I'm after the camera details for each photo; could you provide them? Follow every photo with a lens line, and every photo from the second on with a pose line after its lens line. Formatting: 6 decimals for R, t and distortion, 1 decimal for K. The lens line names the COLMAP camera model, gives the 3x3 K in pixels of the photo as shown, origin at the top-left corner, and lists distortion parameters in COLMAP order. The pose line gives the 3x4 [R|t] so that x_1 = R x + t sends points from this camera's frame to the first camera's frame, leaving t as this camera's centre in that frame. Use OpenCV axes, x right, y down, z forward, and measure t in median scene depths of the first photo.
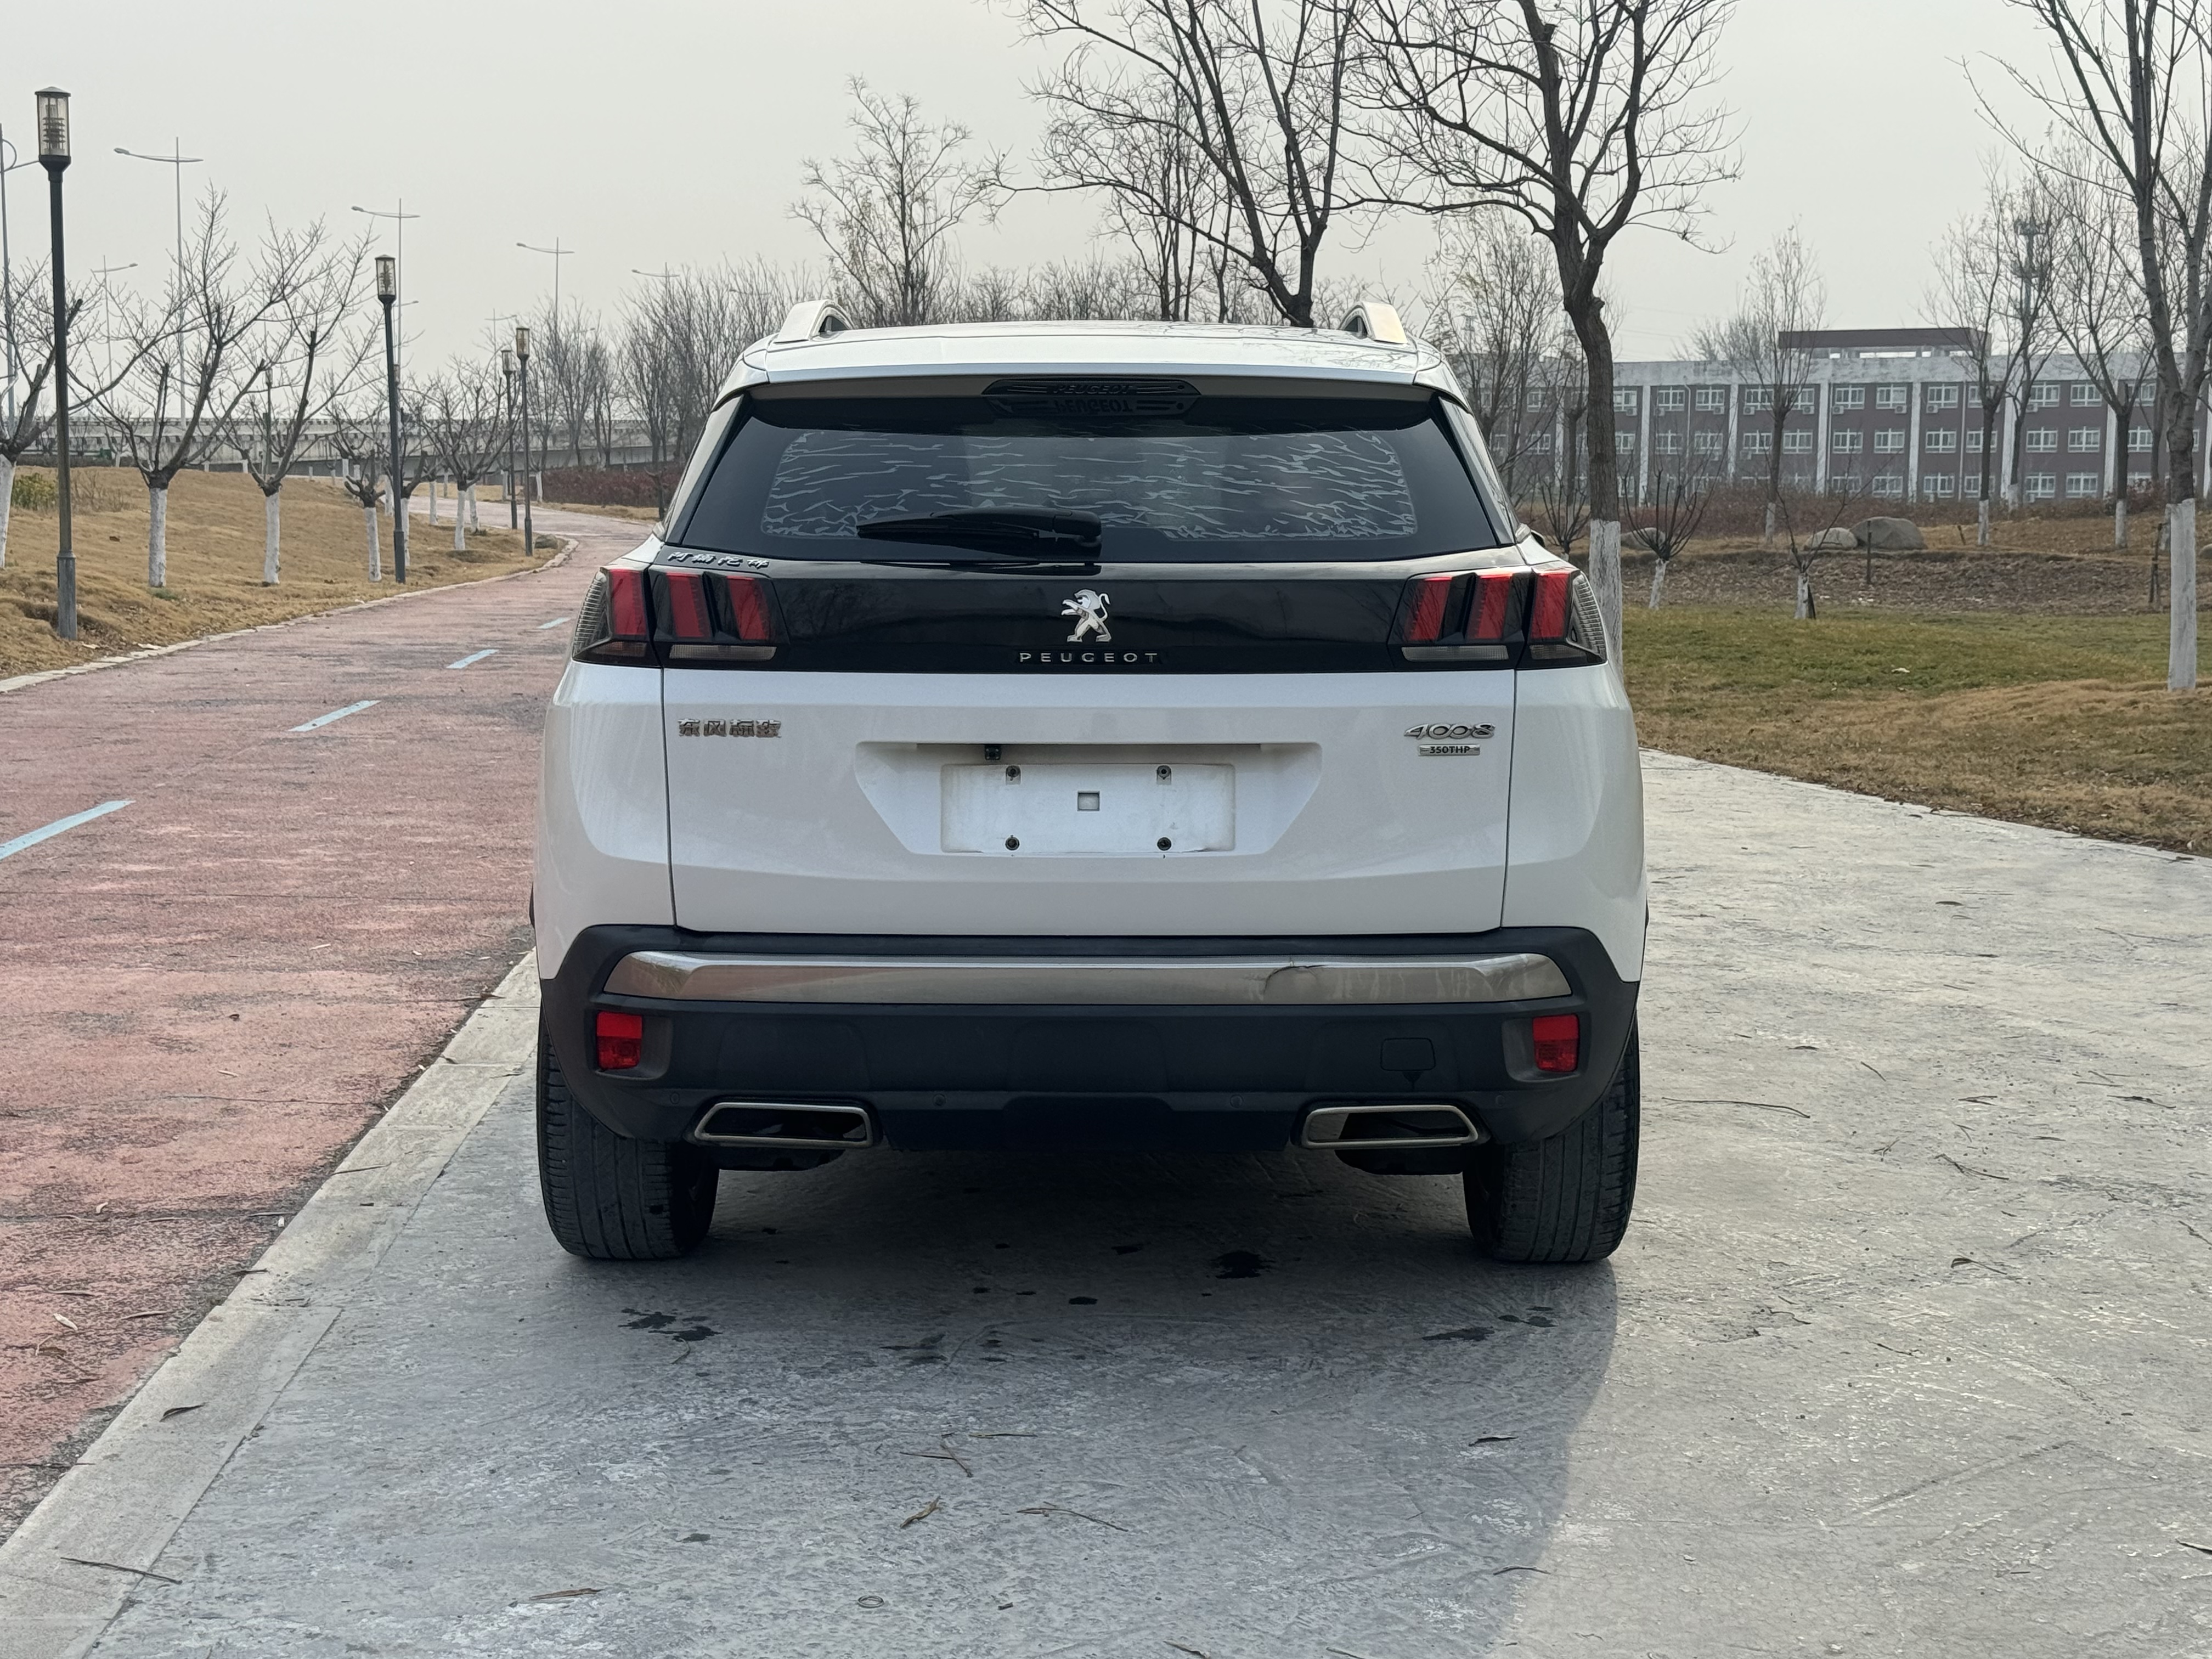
lens RADIAL K [[3257.2, 0, 1106.0], [0, 3257.2, 829.5], [0, 0, 1]] dist [0.101487, -0.037218]
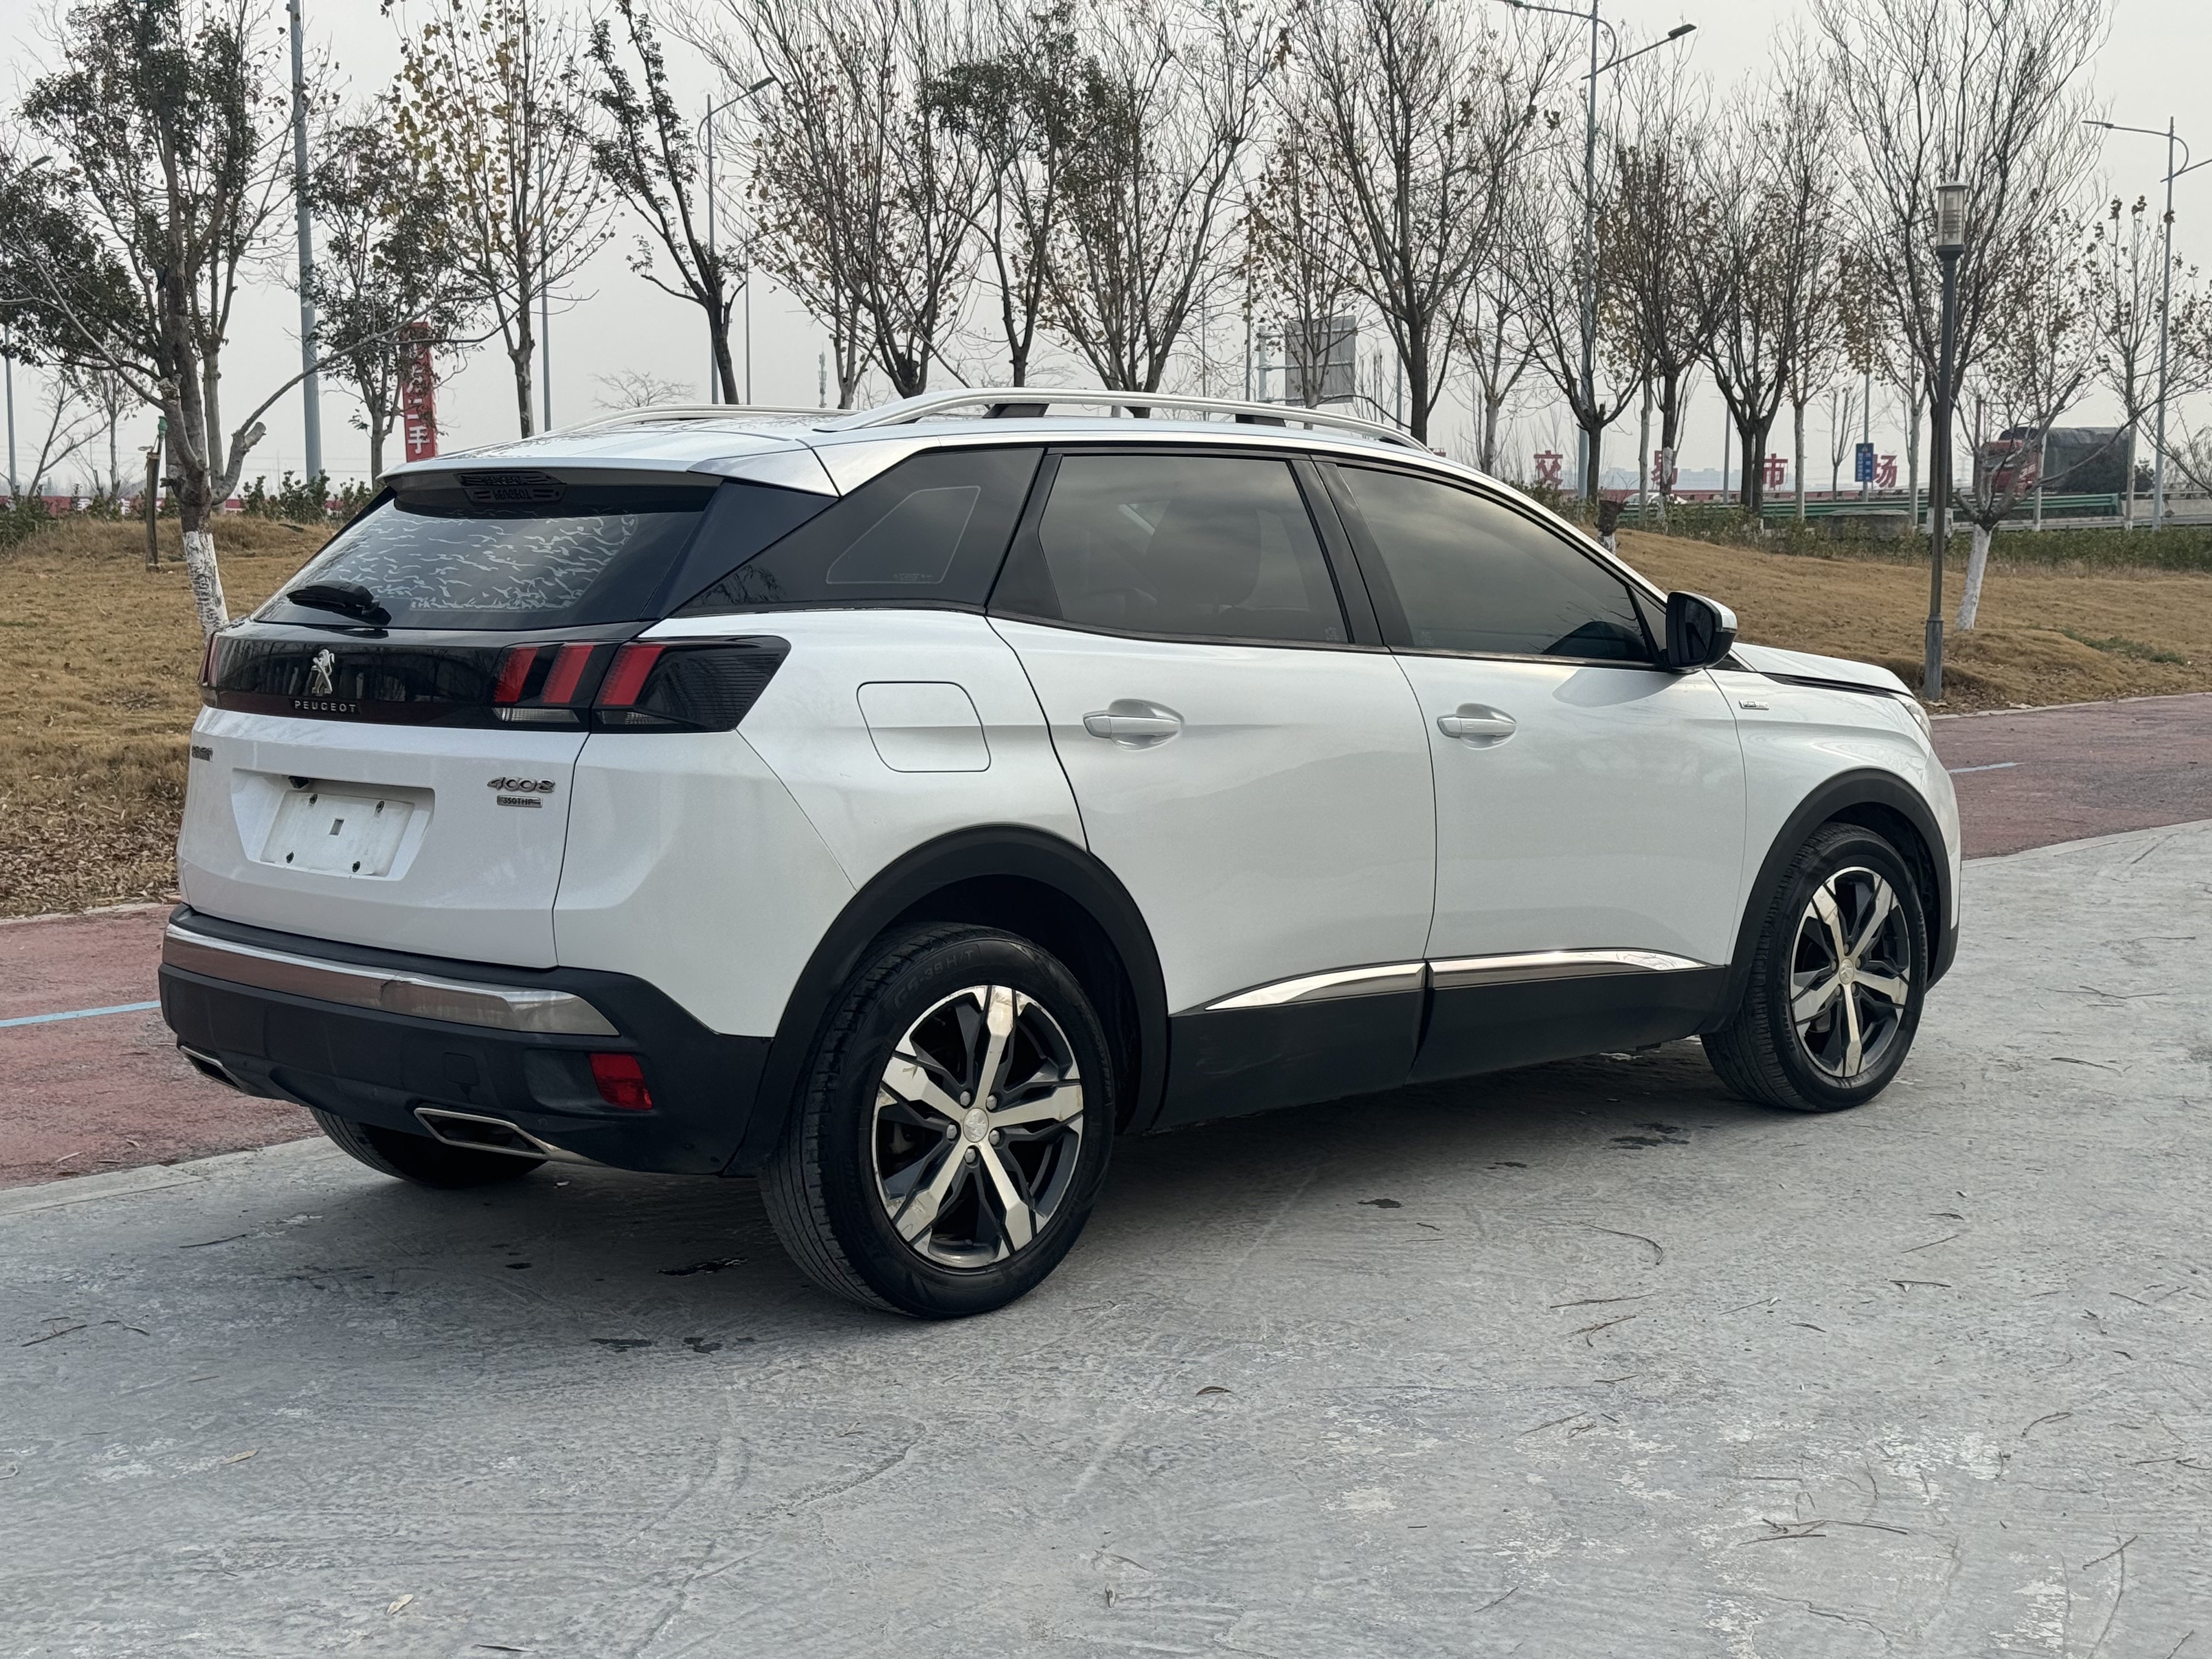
lens RADIAL K [[3159.6, 0, 1107.5], [0, 3159.6, 777.4], [0, 0, 1]] dist [0.029620, 0.104703]
pose [[0.696233, 0.051062, -0.715997, 1.015564], [-0.072486, 0.997369, 0.000644, -0.047792], [0.714147, 0.051451, 0.698103, 0.389935]]
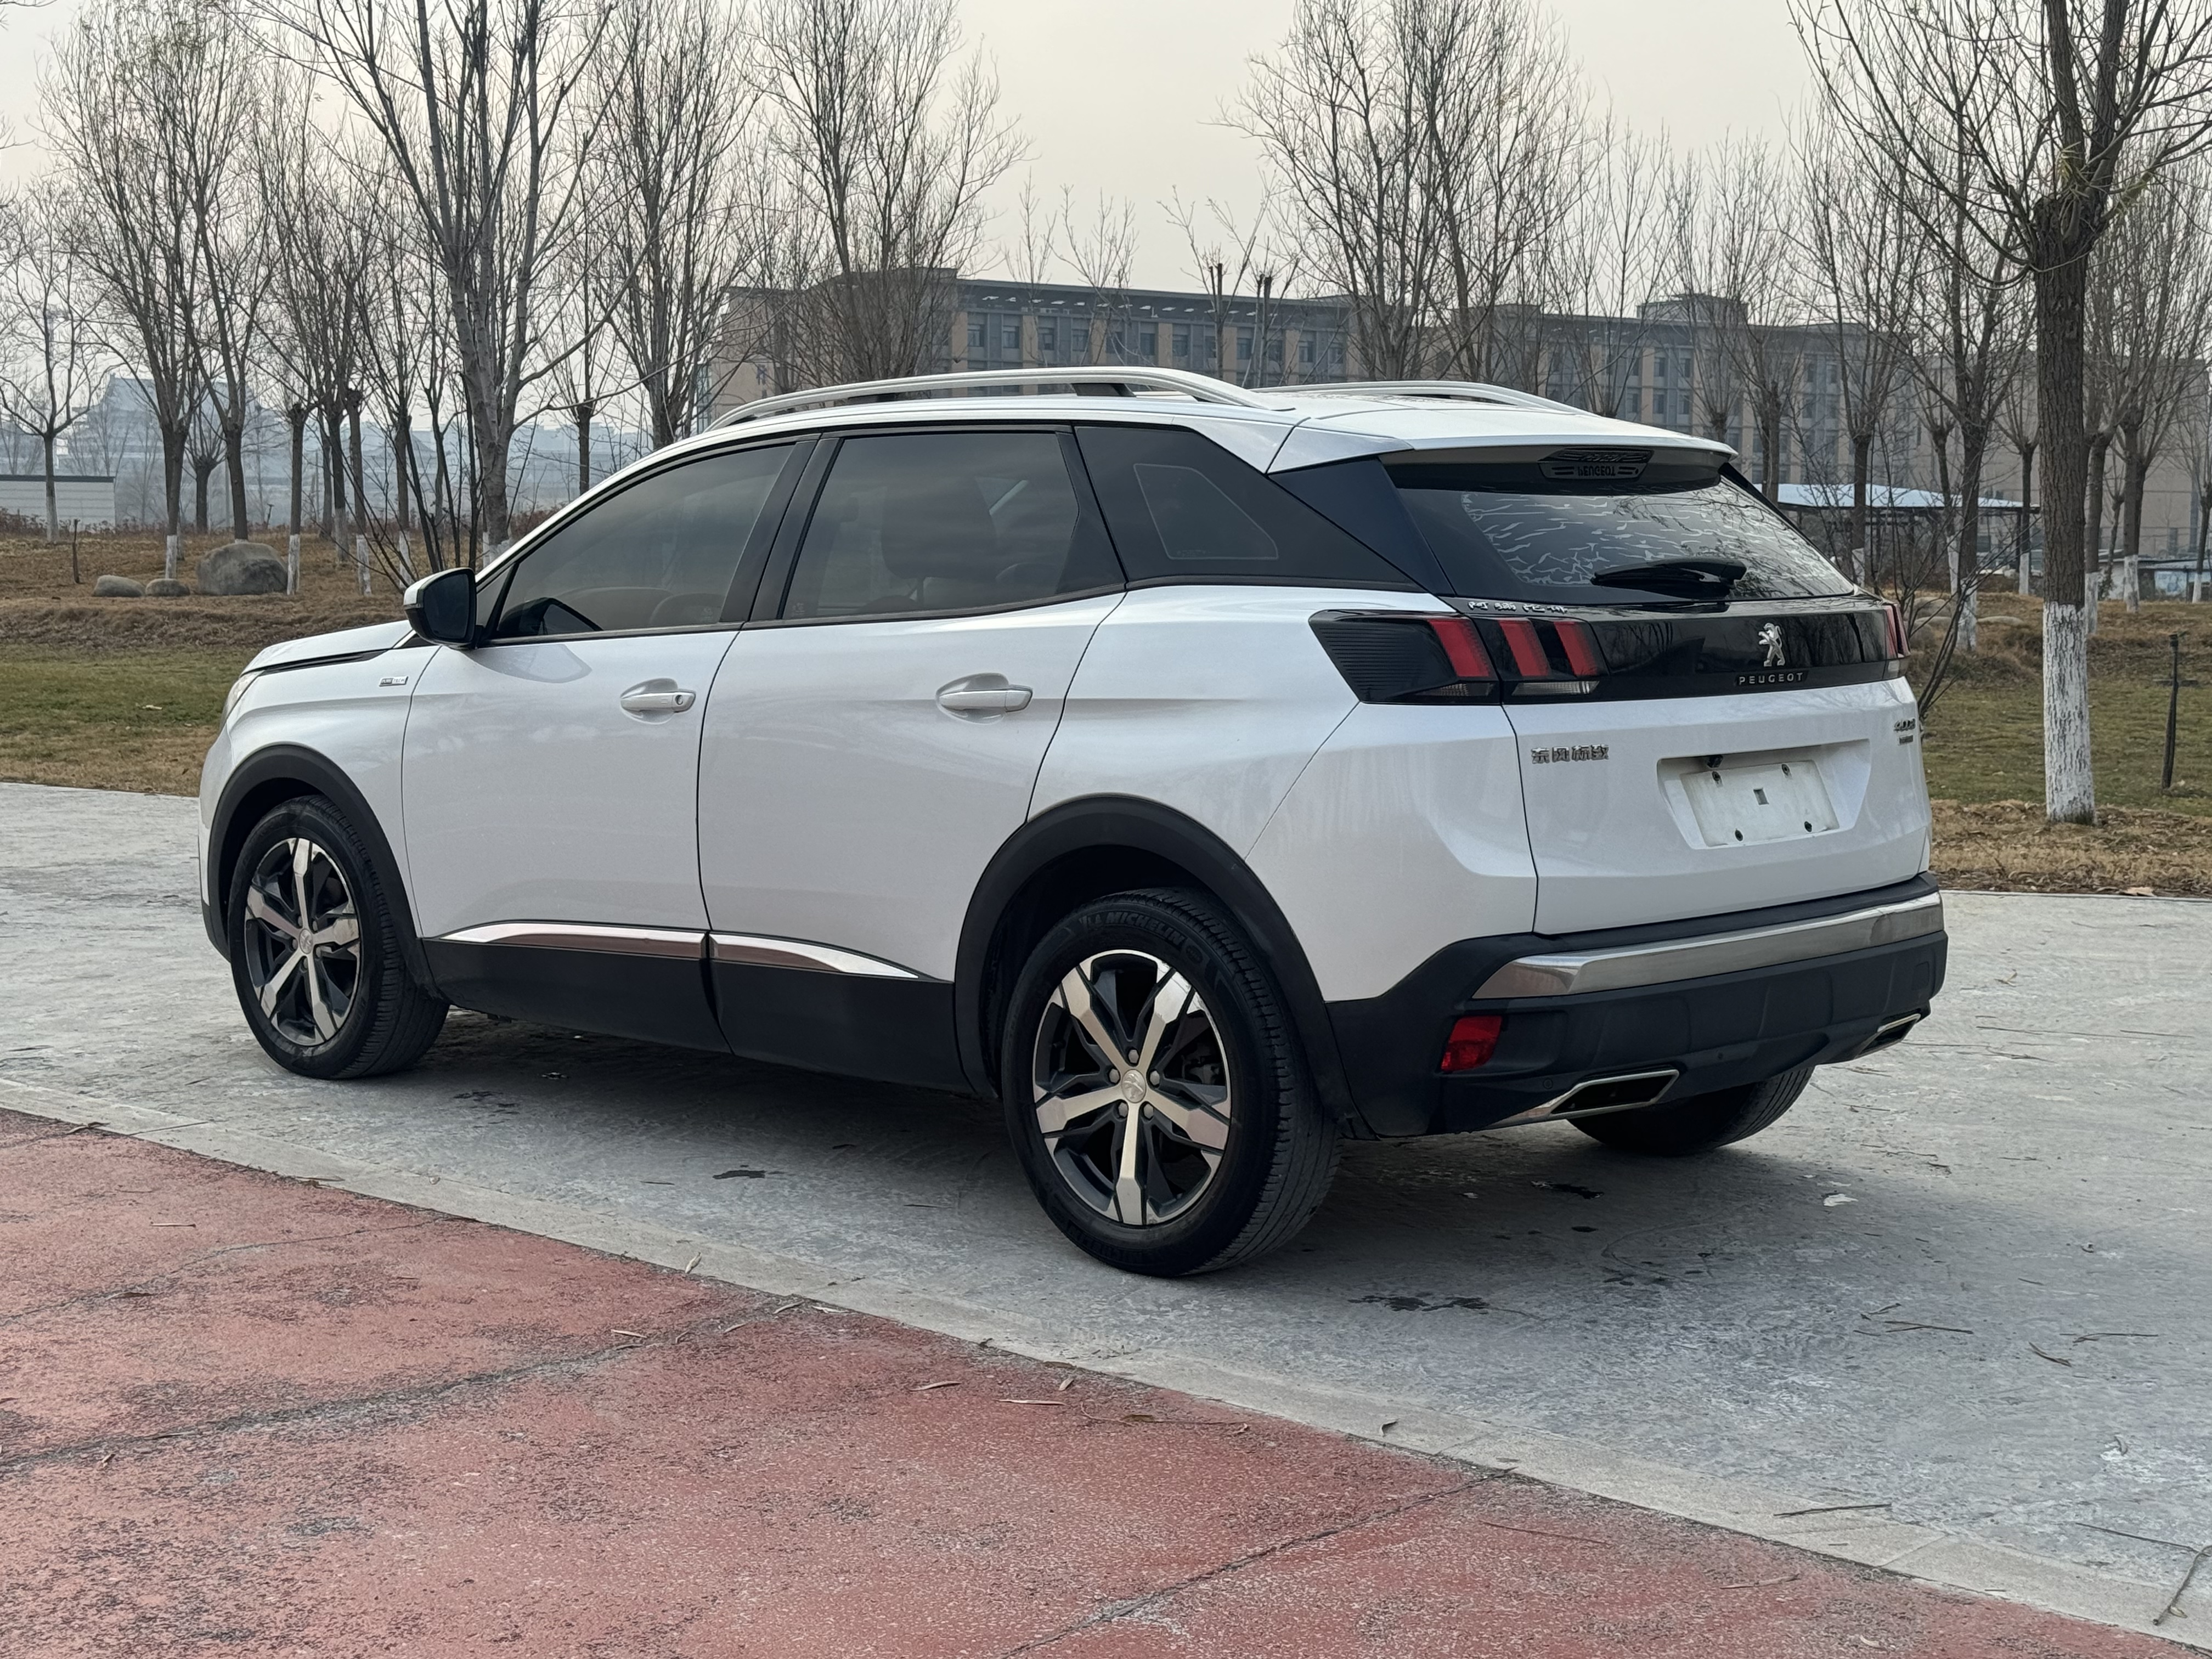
lens RADIAL K [[3257.2, 0, 1106.0], [0, 3257.2, 829.5], [0, 0, 1]] dist [0.101487, -0.037218]
pose [[0.697808, -0.072124, 0.712645, -1.043403], [0.079509, 0.996569, 0.023005, -0.043823], [-0.711859, 0.040609, 0.701148, 0.316507]]
